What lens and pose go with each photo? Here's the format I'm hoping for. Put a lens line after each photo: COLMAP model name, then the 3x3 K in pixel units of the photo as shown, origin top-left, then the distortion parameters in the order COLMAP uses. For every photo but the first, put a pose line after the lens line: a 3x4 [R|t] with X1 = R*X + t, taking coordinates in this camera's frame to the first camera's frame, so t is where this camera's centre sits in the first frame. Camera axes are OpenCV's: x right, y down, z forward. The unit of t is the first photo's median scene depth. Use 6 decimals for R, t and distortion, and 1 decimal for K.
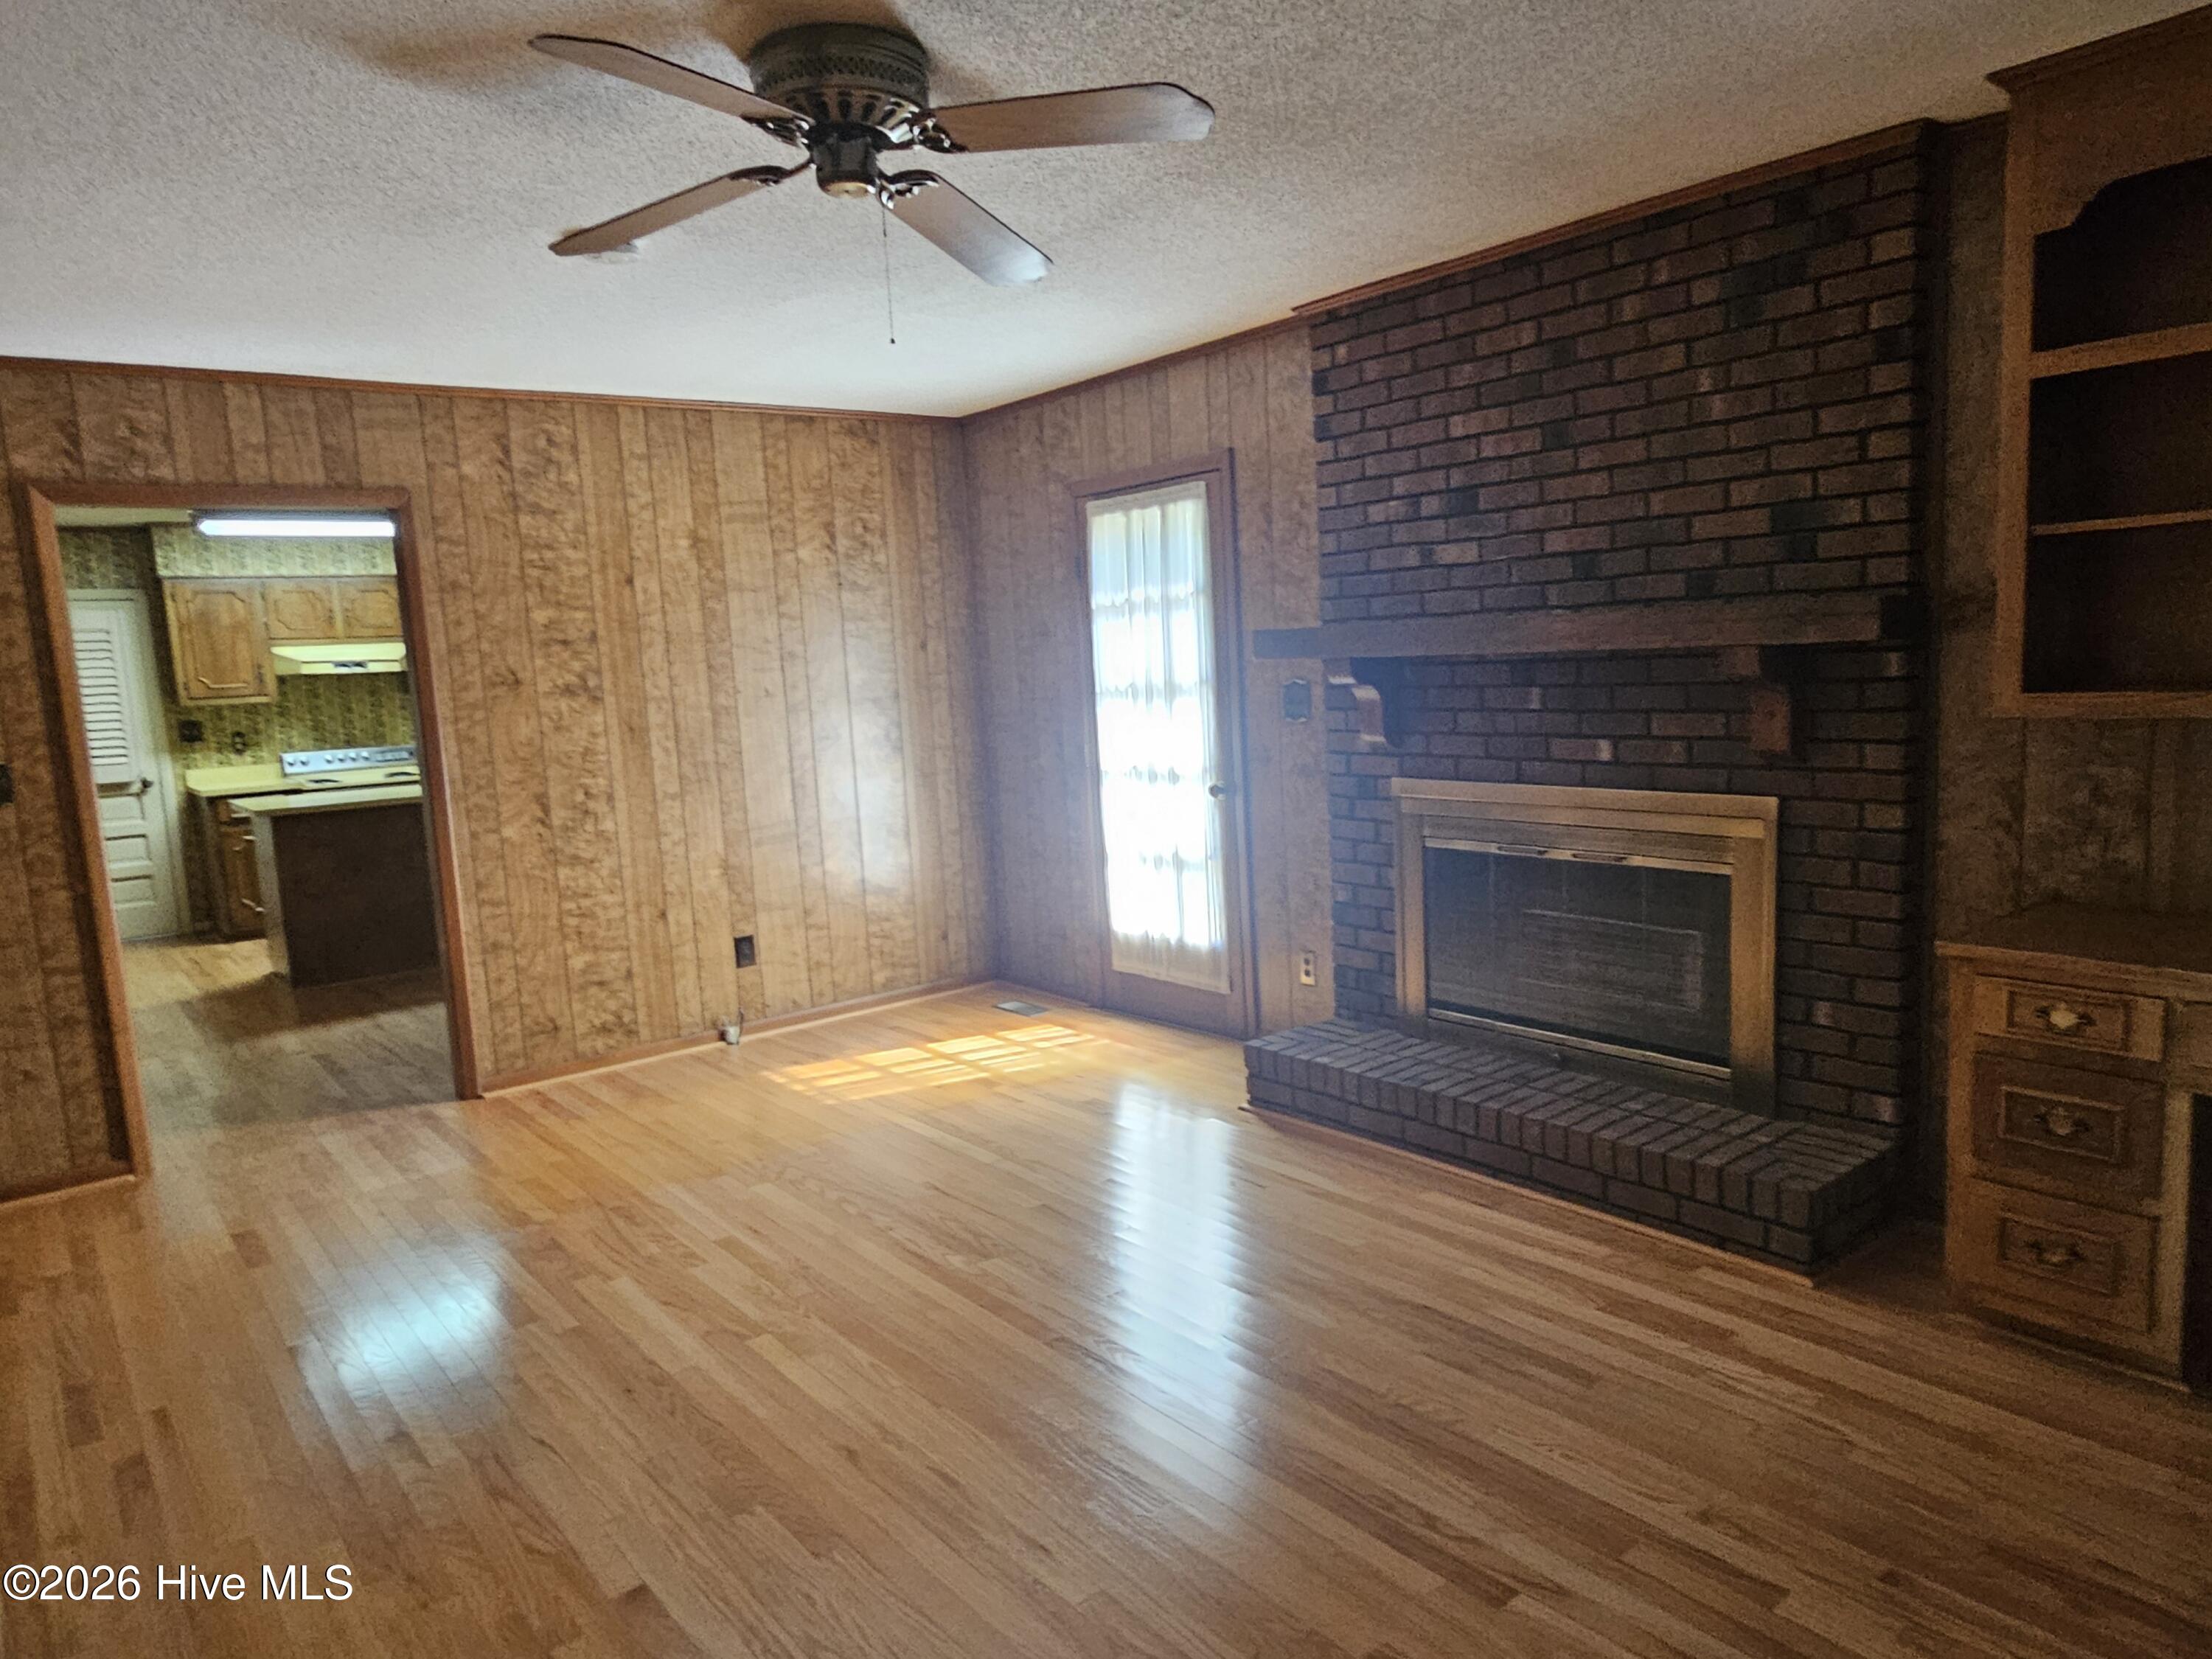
lens RADIAL K [[1425.6, 0, 1106.0], [0, 1425.6, 829.5], [0, 0, 1]] dist [0.000078, 0.000880]
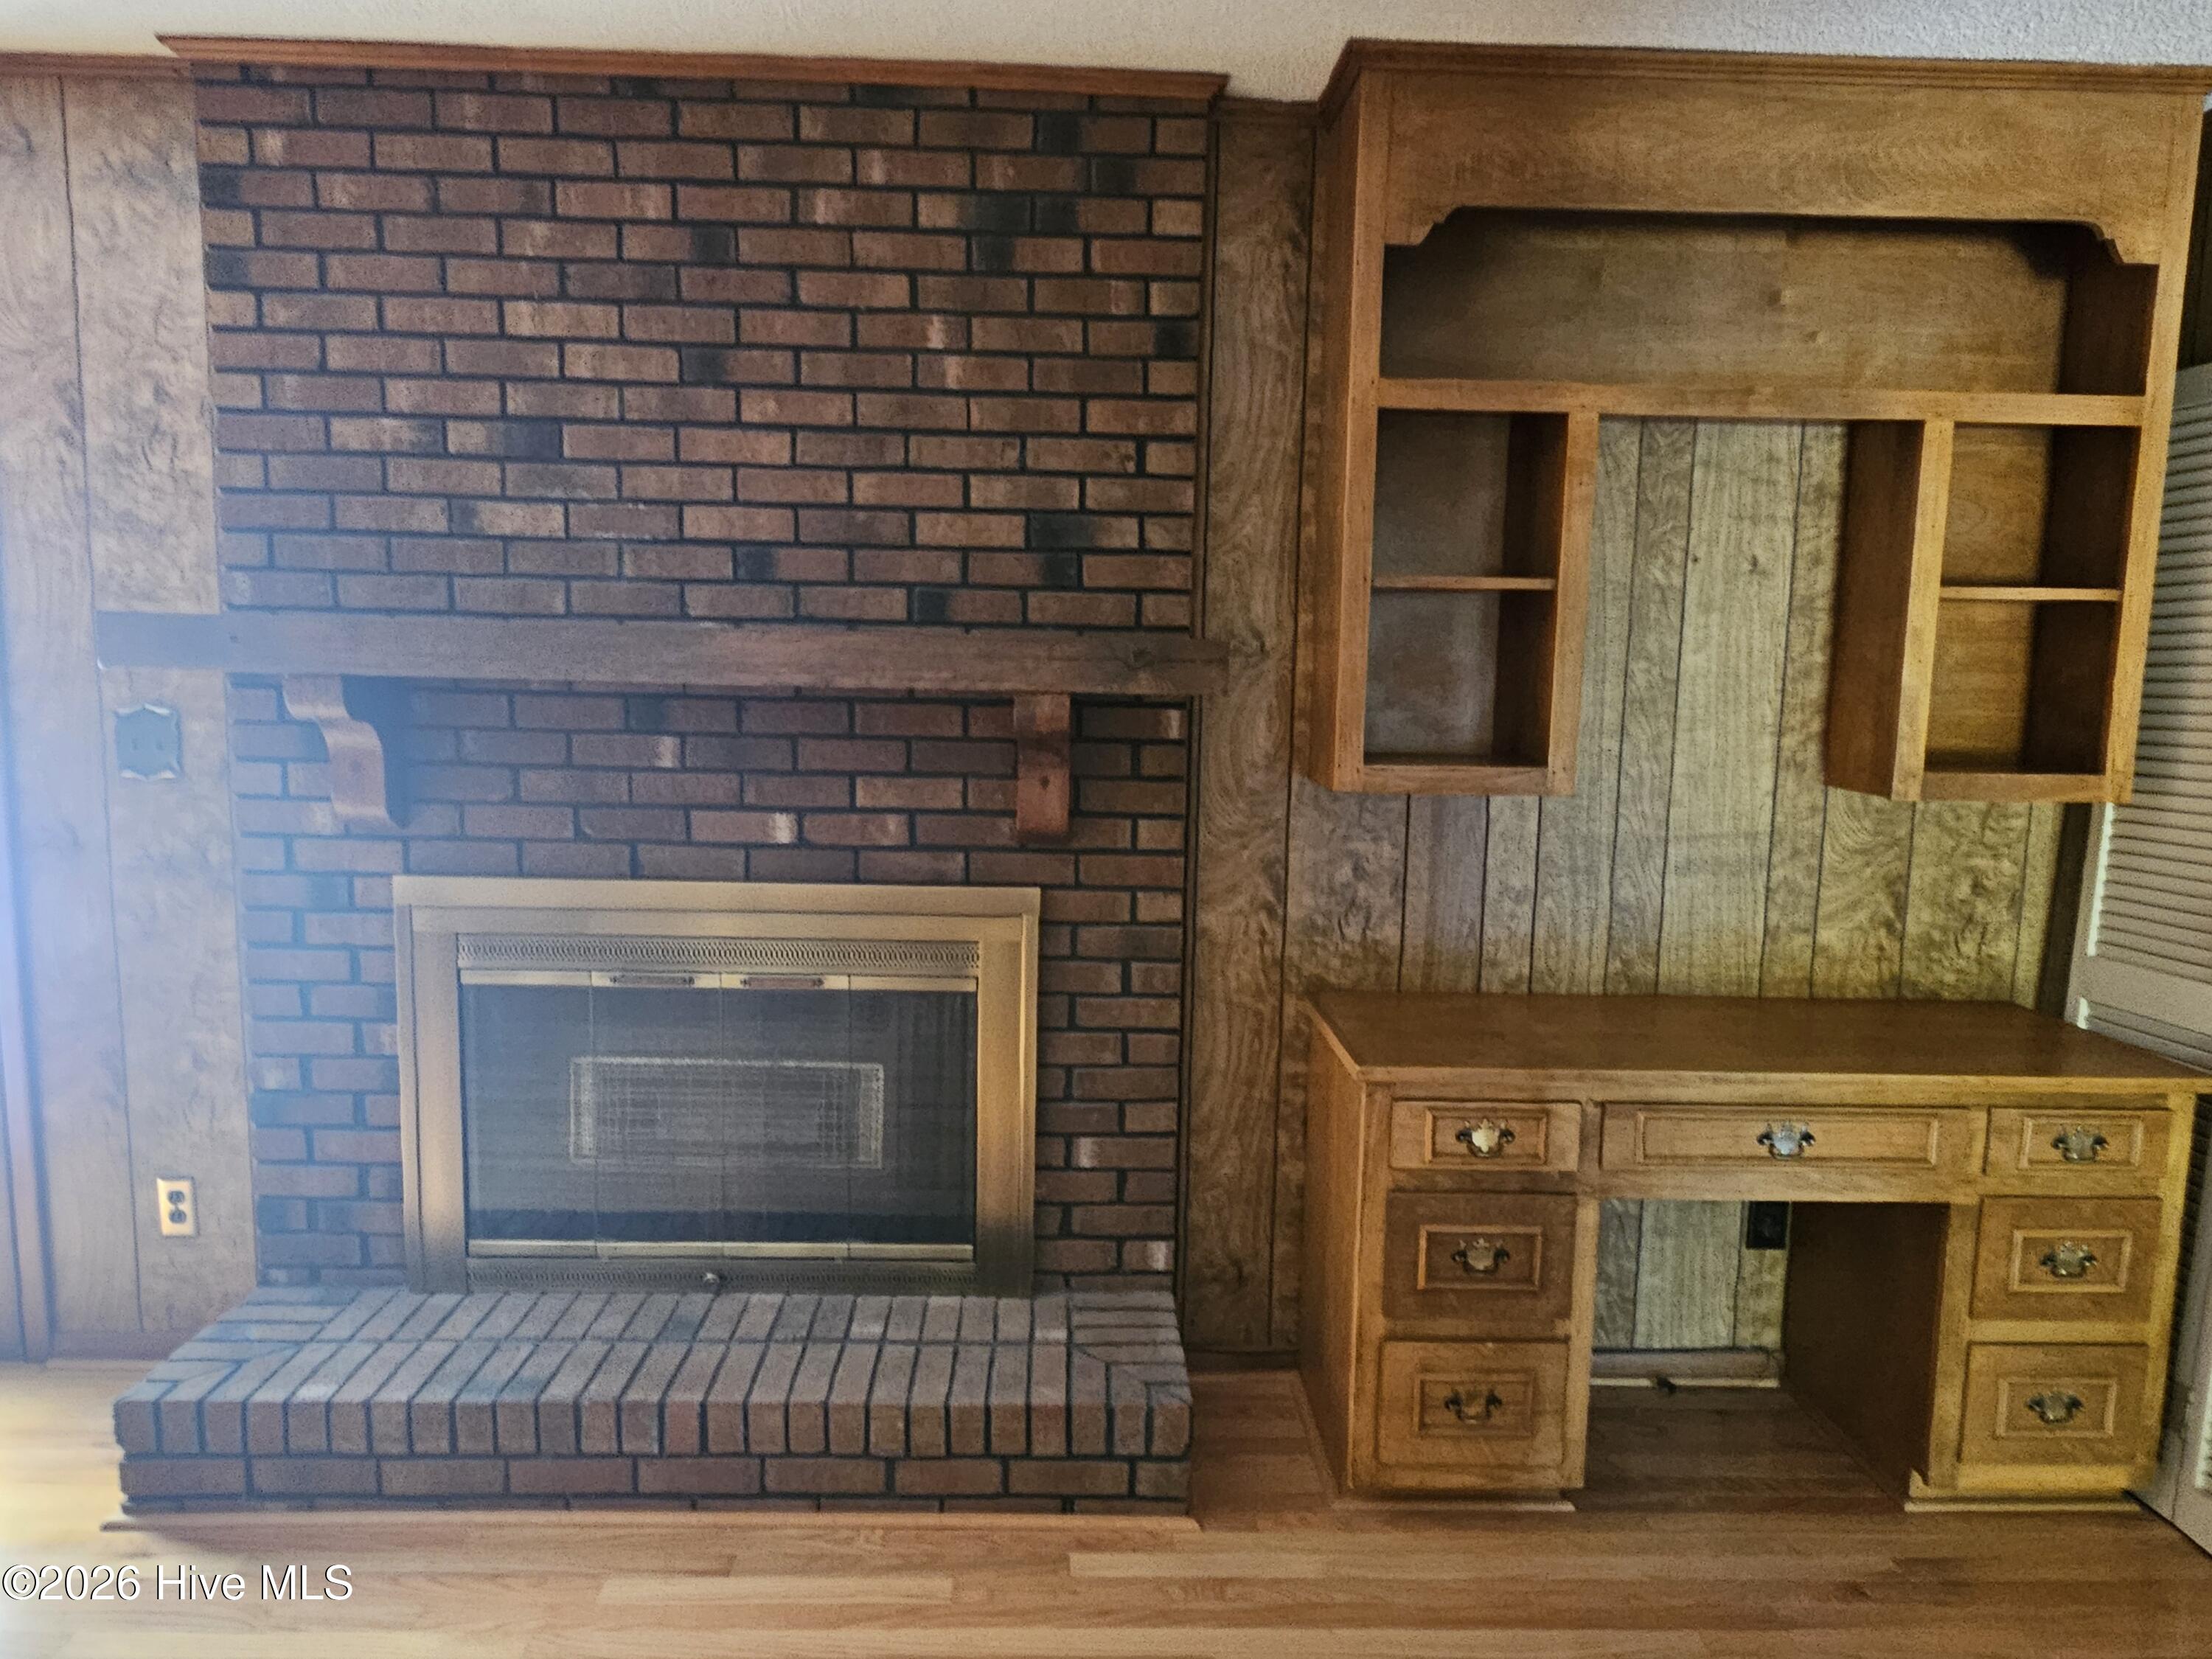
lens RADIAL K [[1397.8, 0, 1102.7], [0, 1397.8, 815.4], [0, 0, 1]] dist [0.003493, 0.000604]
pose [[0.598366, -0.022633, 0.800903, -0.112224], [0.047686, 0.998835, -0.007400, -0.051559], [-0.799802, 0.042620, 0.598749, 0.481957]]
